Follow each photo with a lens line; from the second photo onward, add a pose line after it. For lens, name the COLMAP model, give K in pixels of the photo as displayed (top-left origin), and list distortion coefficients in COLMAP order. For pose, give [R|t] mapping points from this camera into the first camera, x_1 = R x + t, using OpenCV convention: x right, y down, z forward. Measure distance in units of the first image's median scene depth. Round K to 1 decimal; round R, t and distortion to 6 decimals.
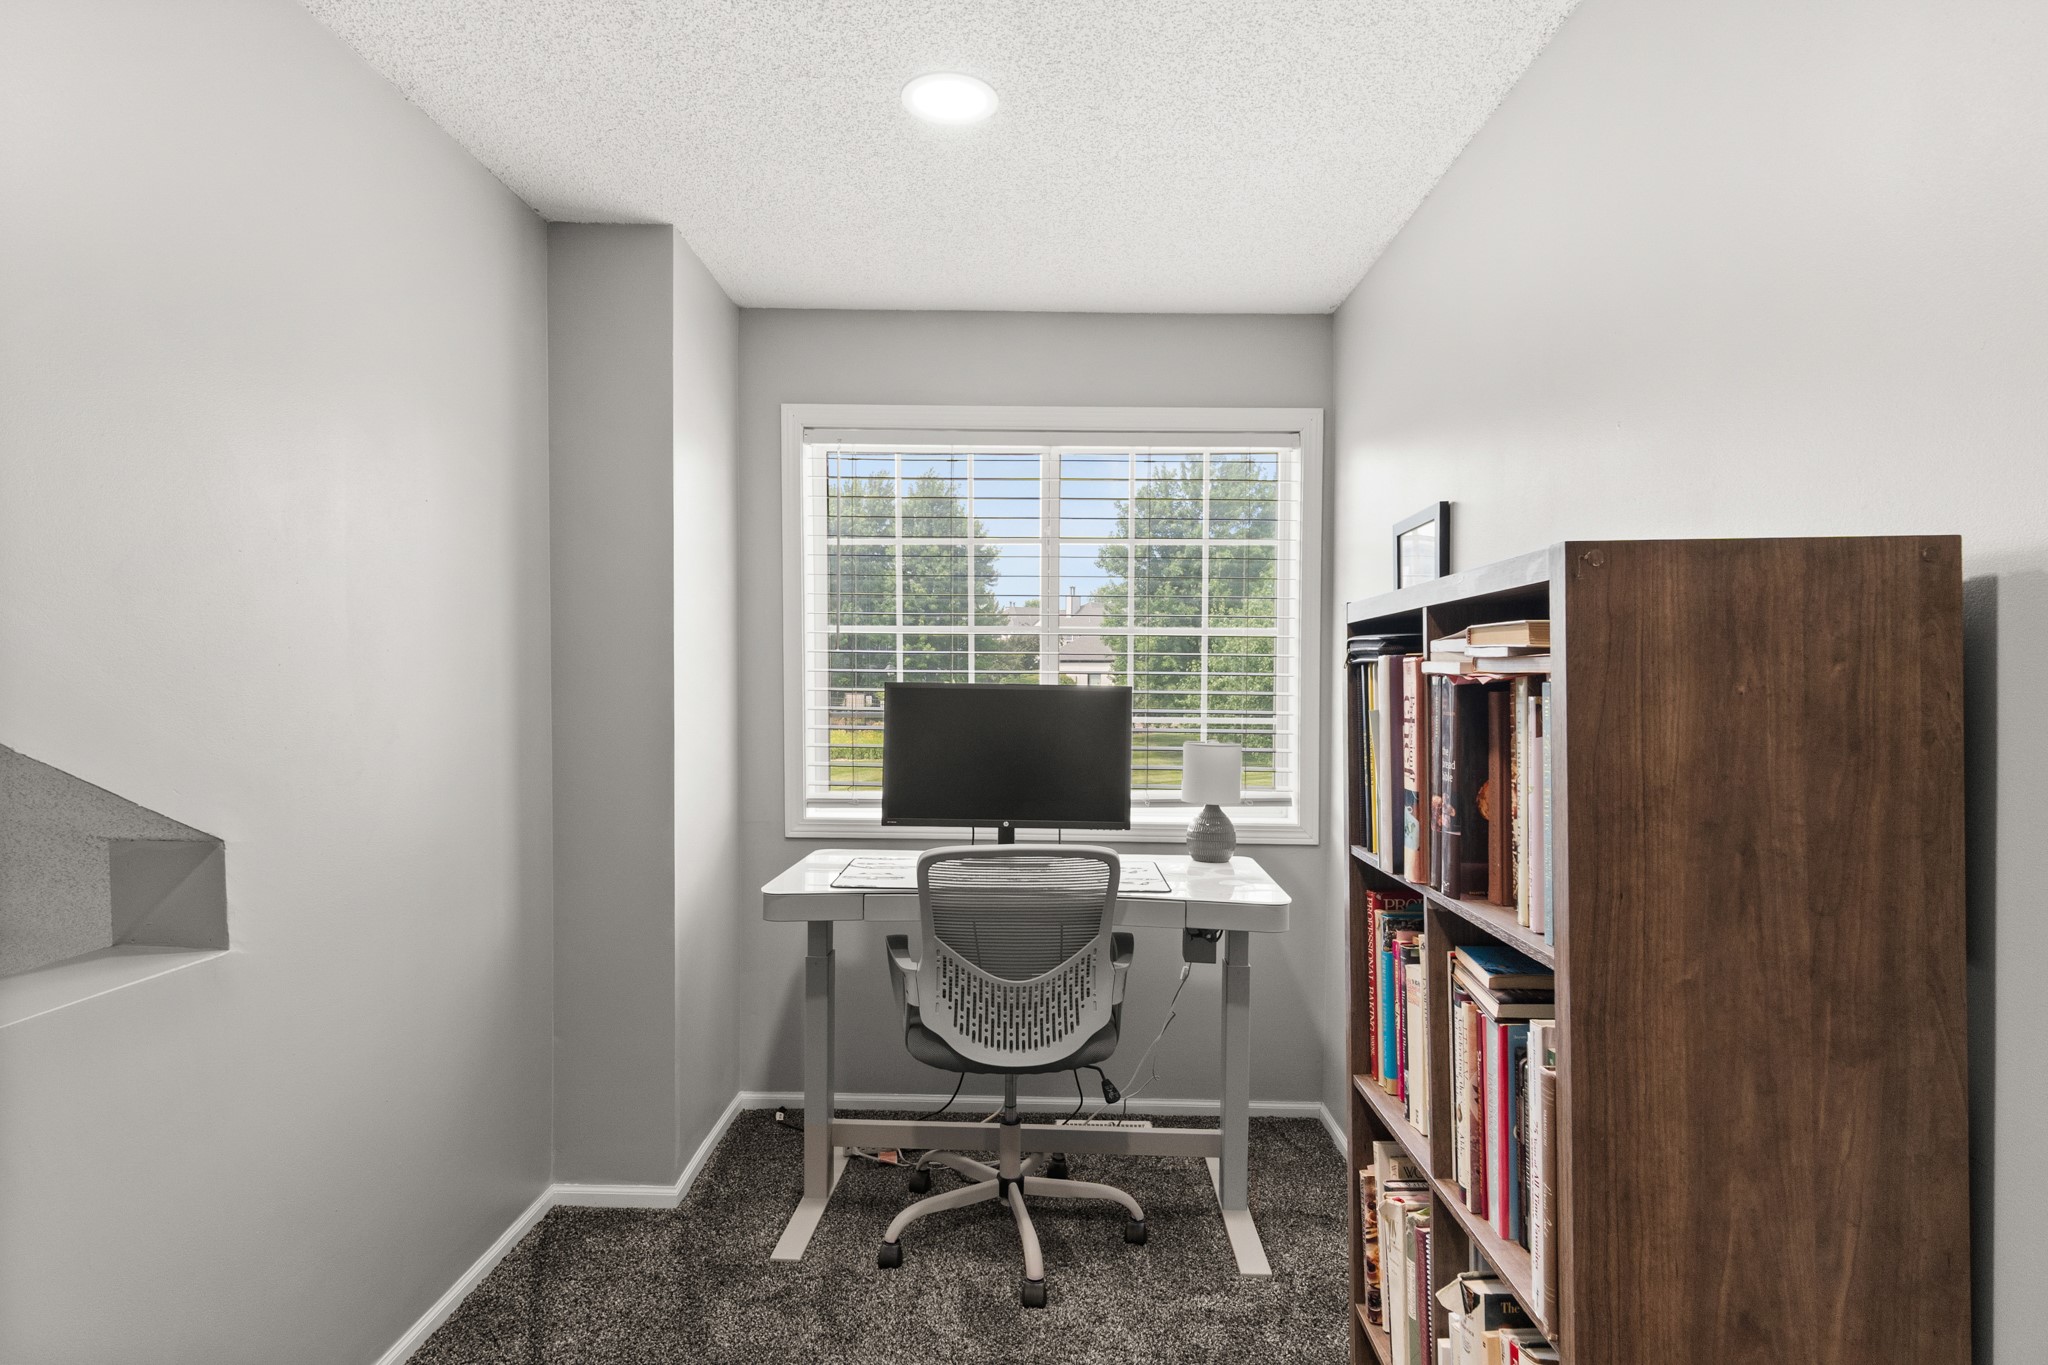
lens RADIAL K [[1108.5, 0, 1024.0], [0, 1108.5, 682.5], [0, 0, 1]] dist [-0.002061, -0.000920]
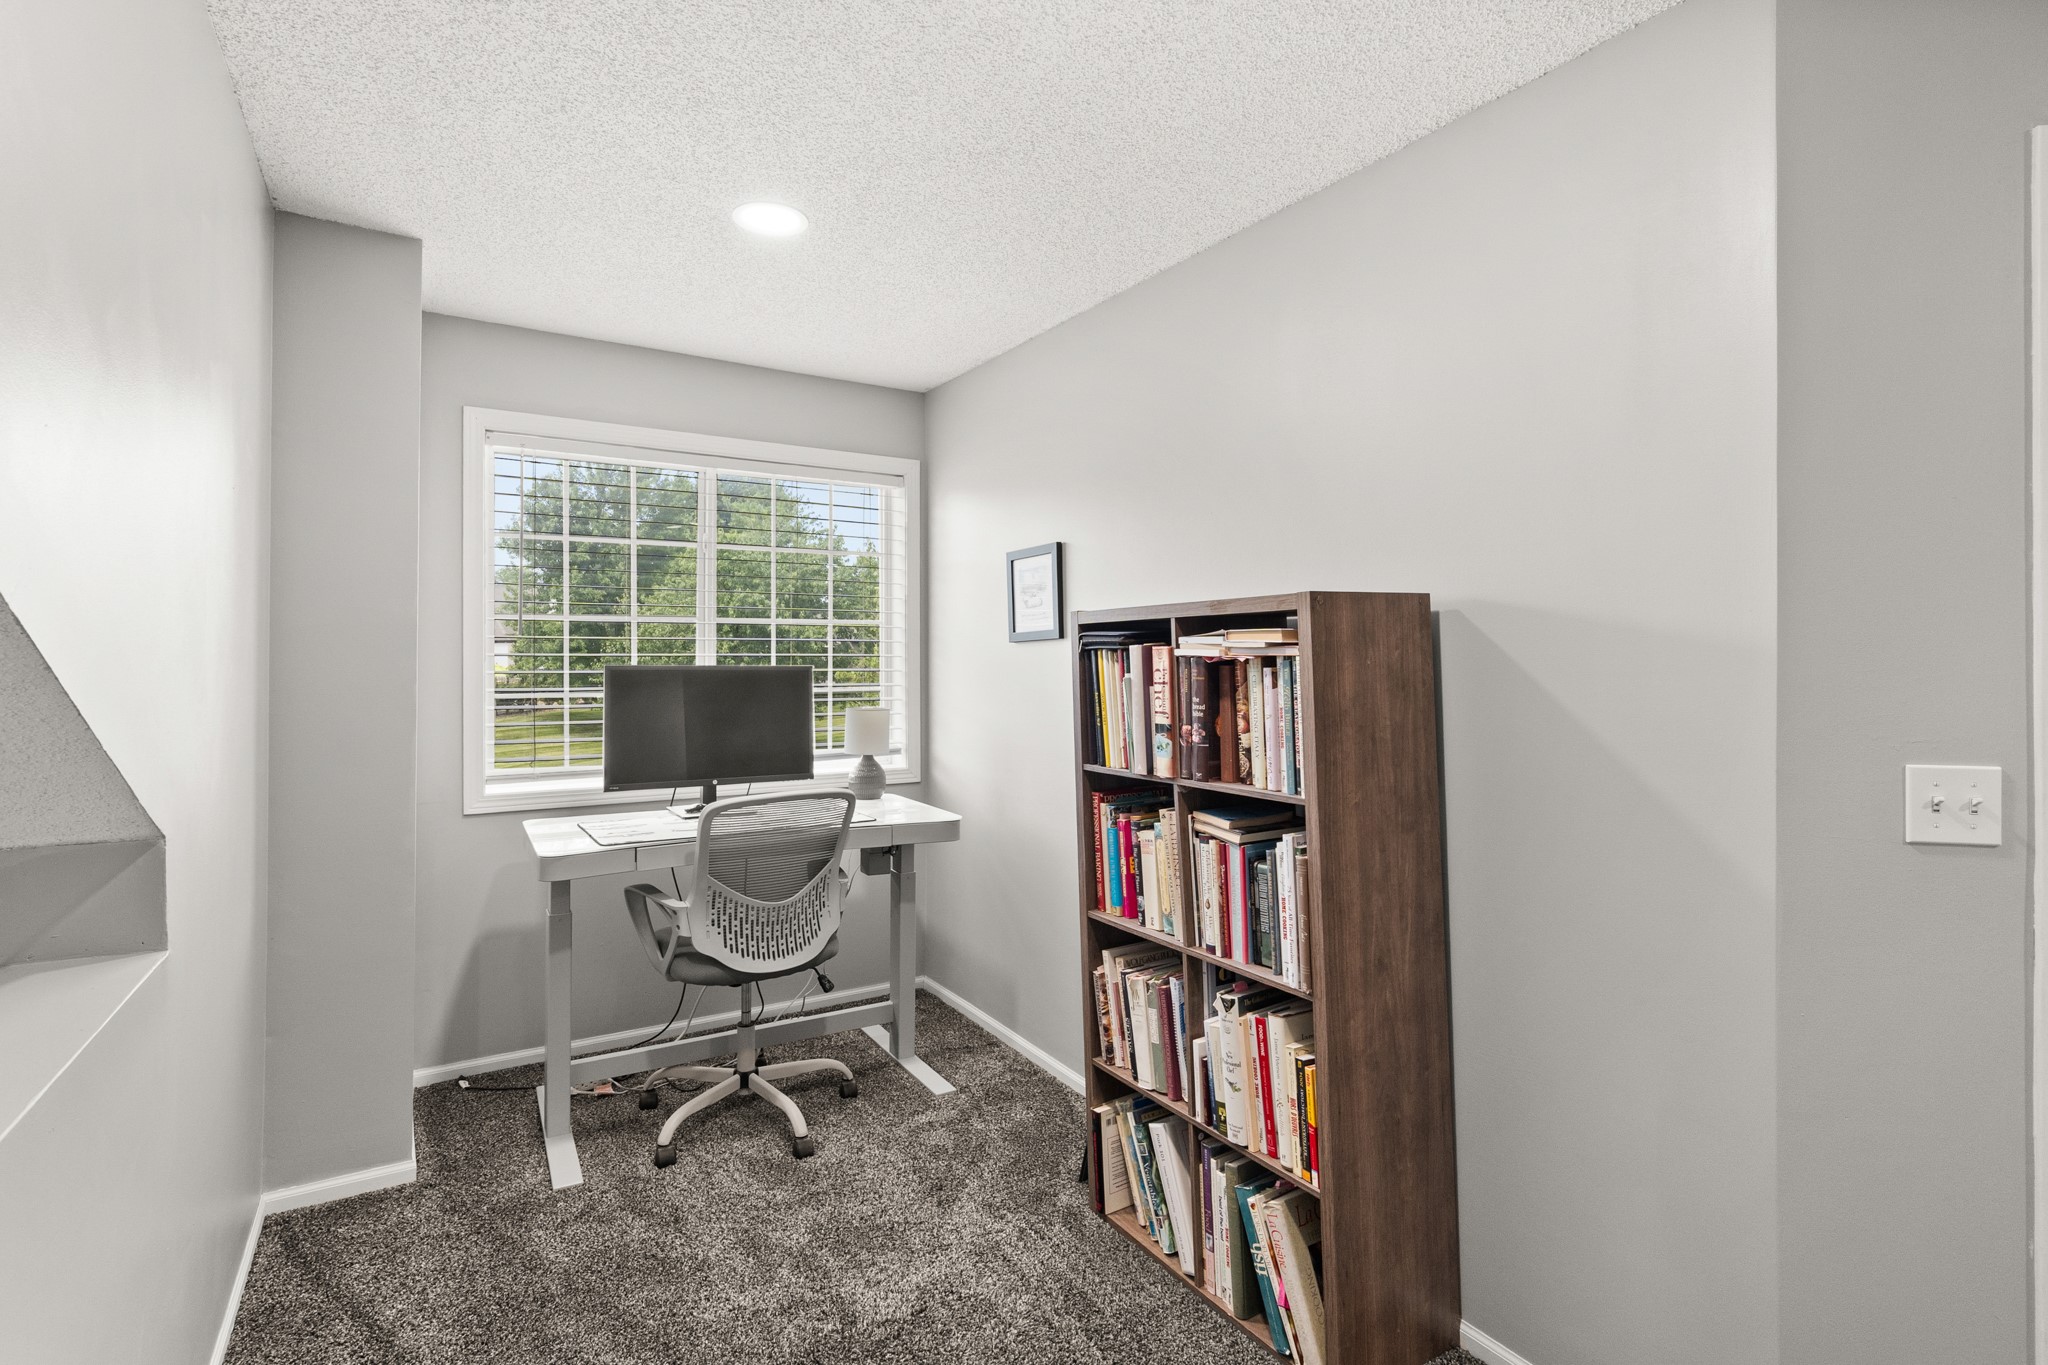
lens RADIAL K [[964.8, 0, 1021.9], [0, 964.8, 616.4], [0, 0, 1]] dist [-0.009569, -0.000062]
pose [[0.841190, 0.013859, 0.540561, -0.370639], [0.011203, 0.999010, -0.043046, -0.004052], [-0.540623, 0.042266, 0.840203, -0.081309]]
